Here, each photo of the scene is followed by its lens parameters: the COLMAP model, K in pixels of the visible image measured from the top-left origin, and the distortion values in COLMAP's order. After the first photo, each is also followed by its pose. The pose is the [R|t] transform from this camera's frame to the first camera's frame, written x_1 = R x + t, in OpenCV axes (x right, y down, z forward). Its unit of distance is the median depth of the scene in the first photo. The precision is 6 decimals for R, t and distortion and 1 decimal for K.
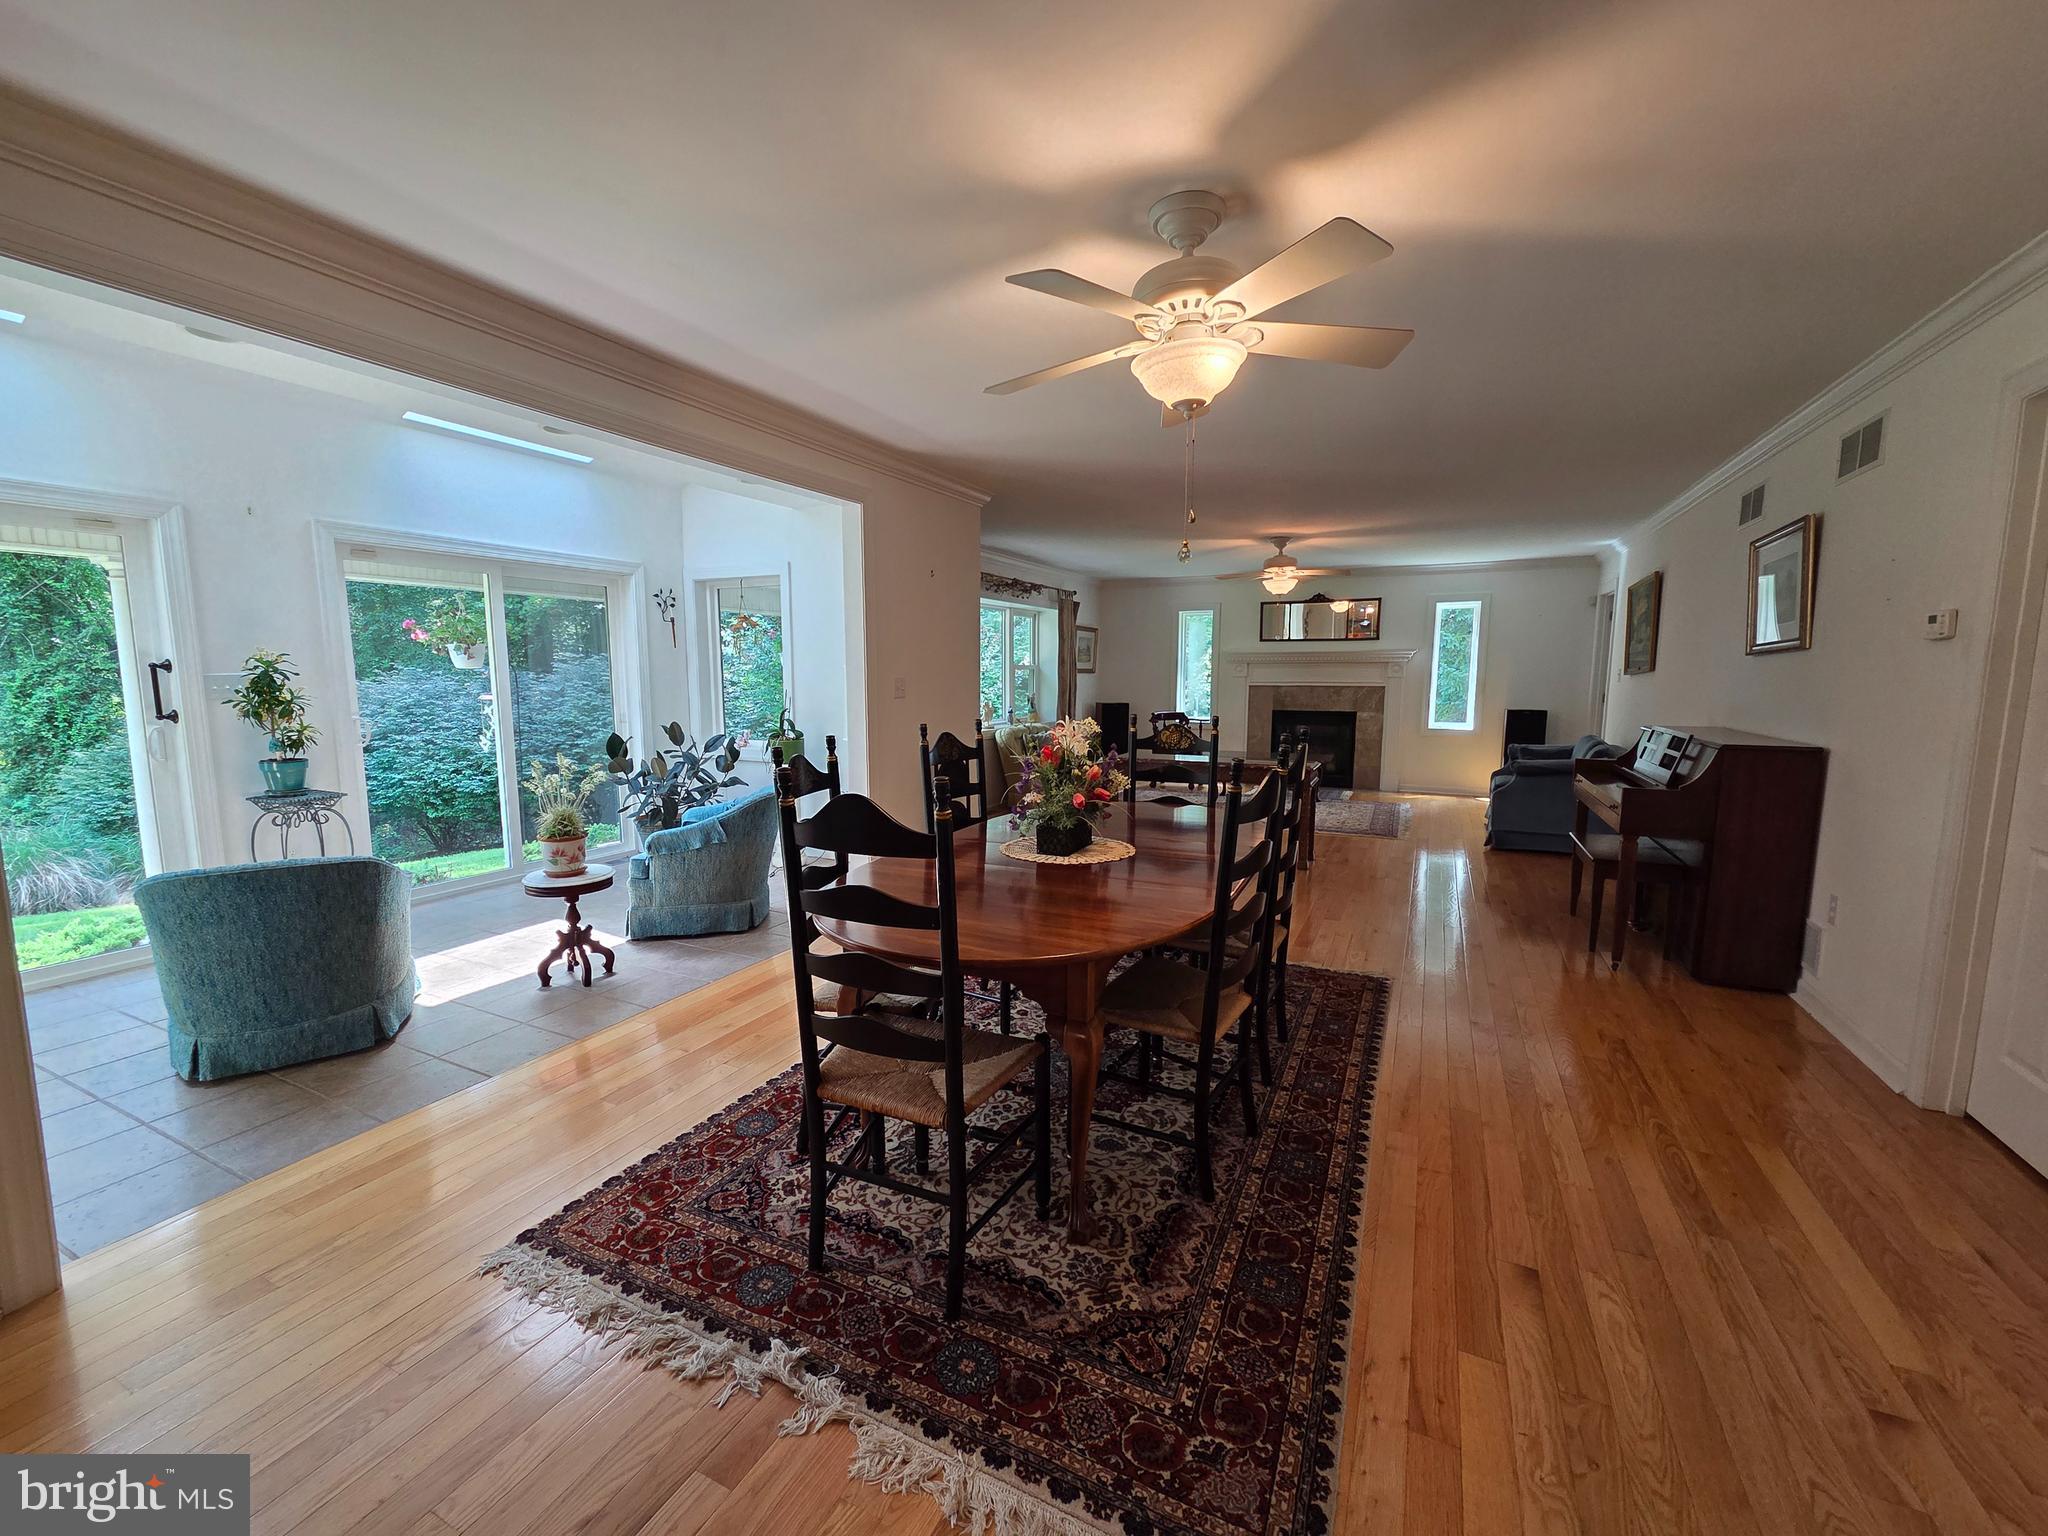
lens RADIAL K [[841.5, 0, 1012.3], [0, 841.5, 776.7], [0, 0, 1]] dist [0.002217, 0.000159]
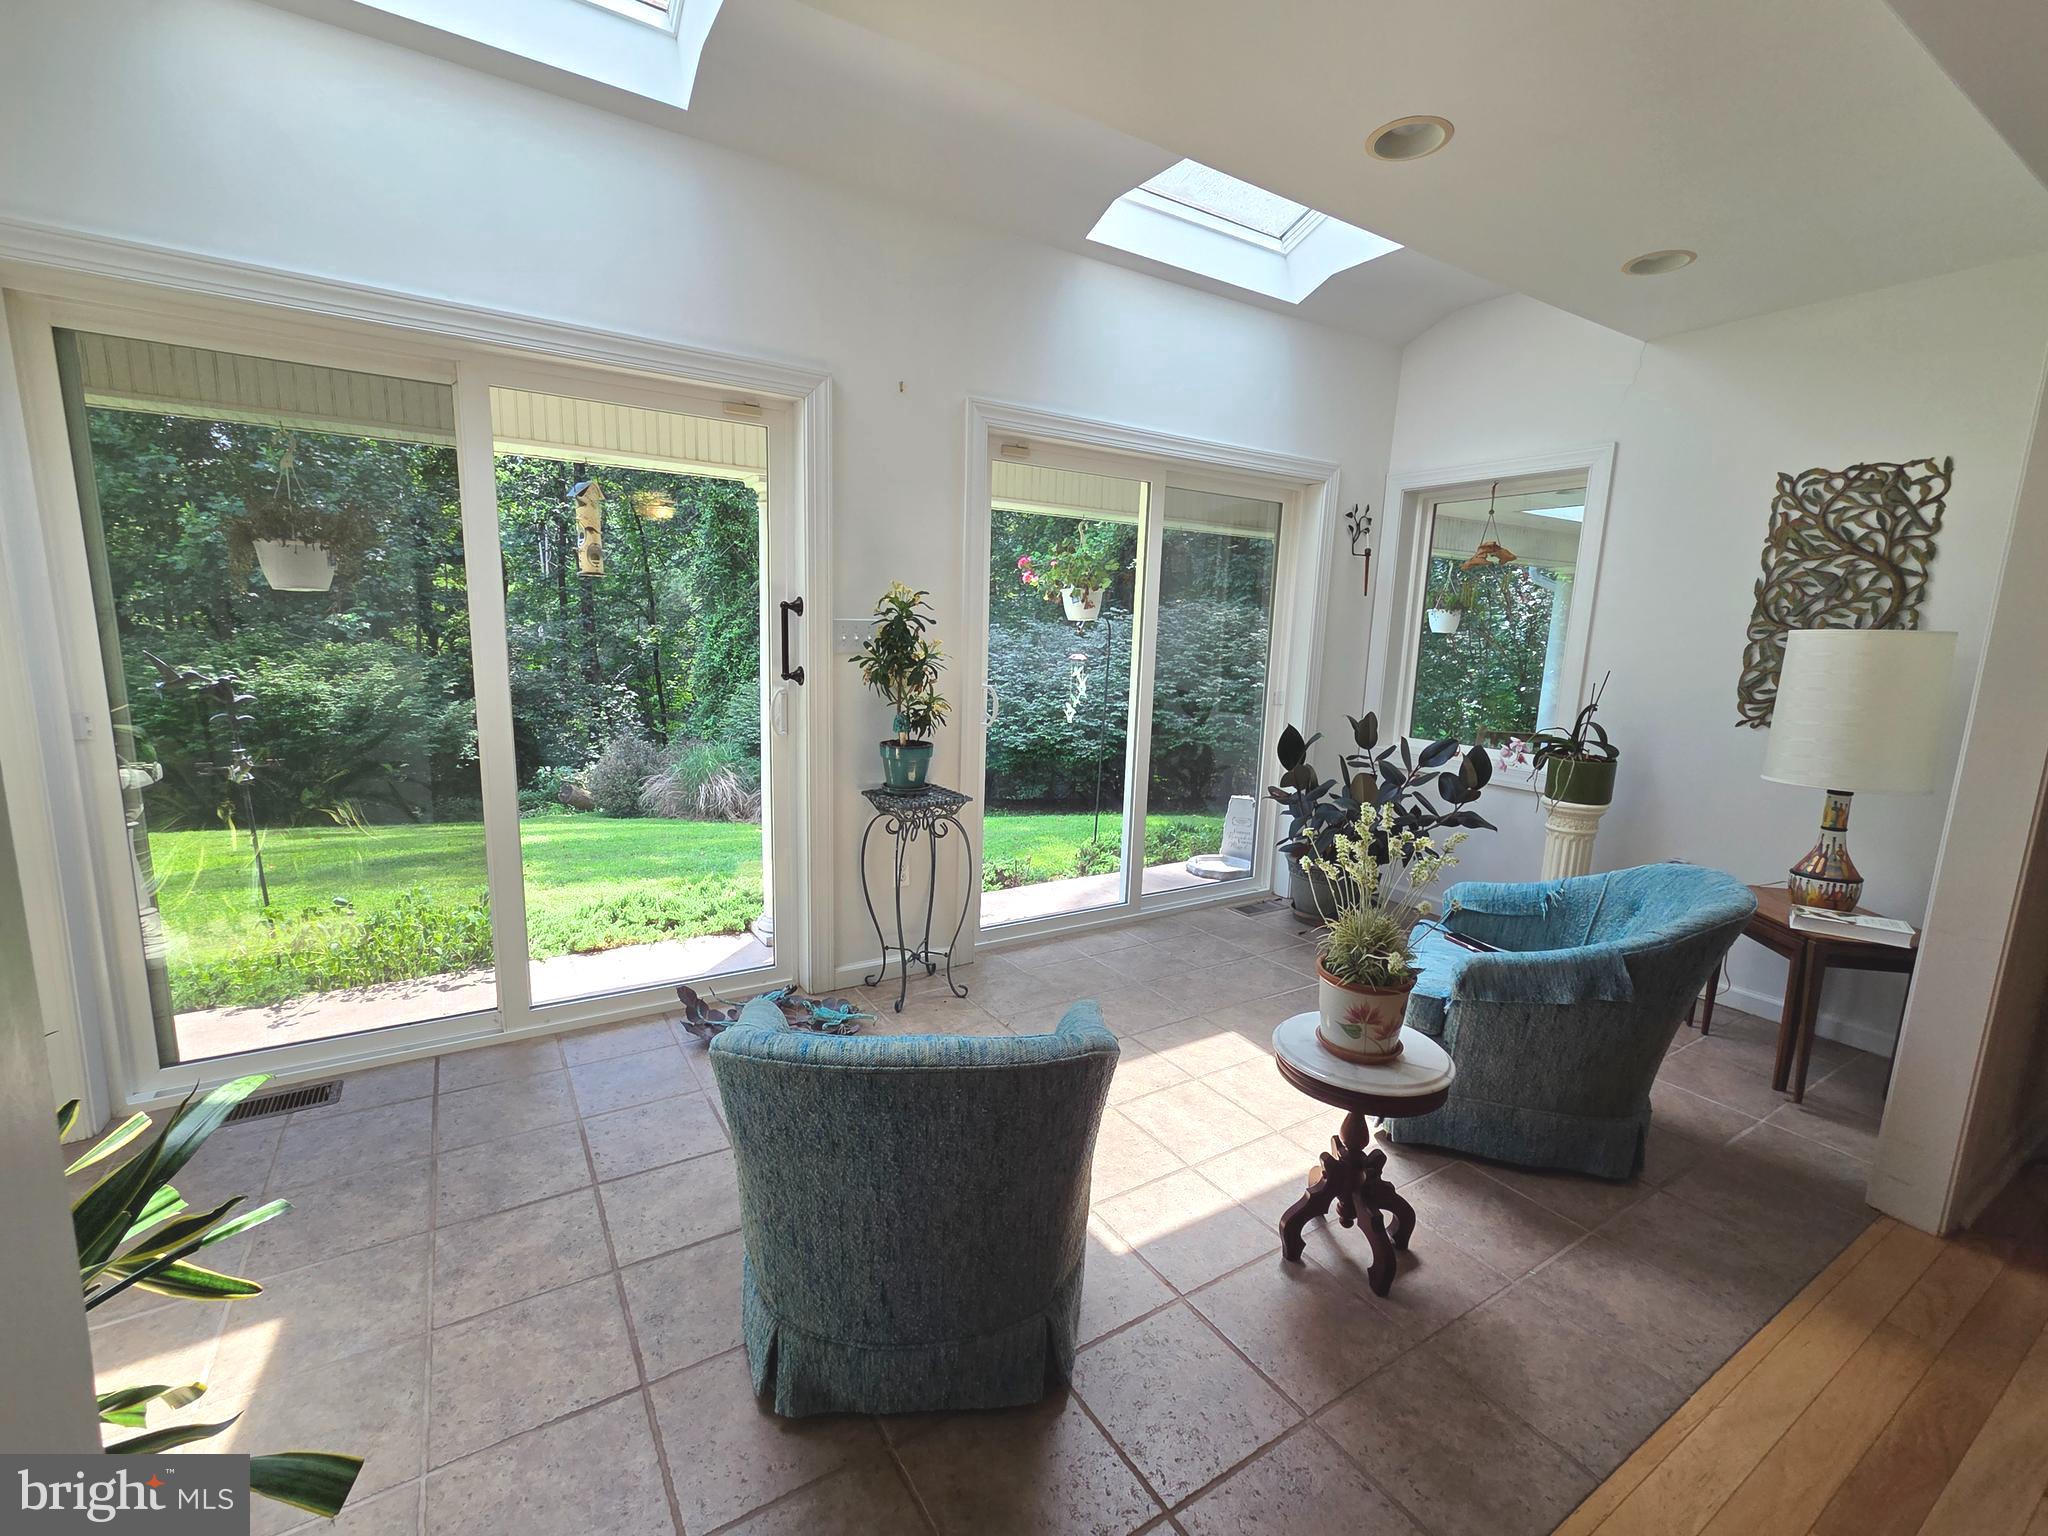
lens RADIAL K [[873.6, 0, 998.8], [0, 873.6, 771.5], [0, 0, 1]] dist [0.001463, 0.000039]
pose [[0.844788, 0.112596, -0.523121, -0.325220], [-0.095113, 0.993640, 0.060272, -0.037726], [0.526581, -0.001162, 0.850124, 0.328506]]
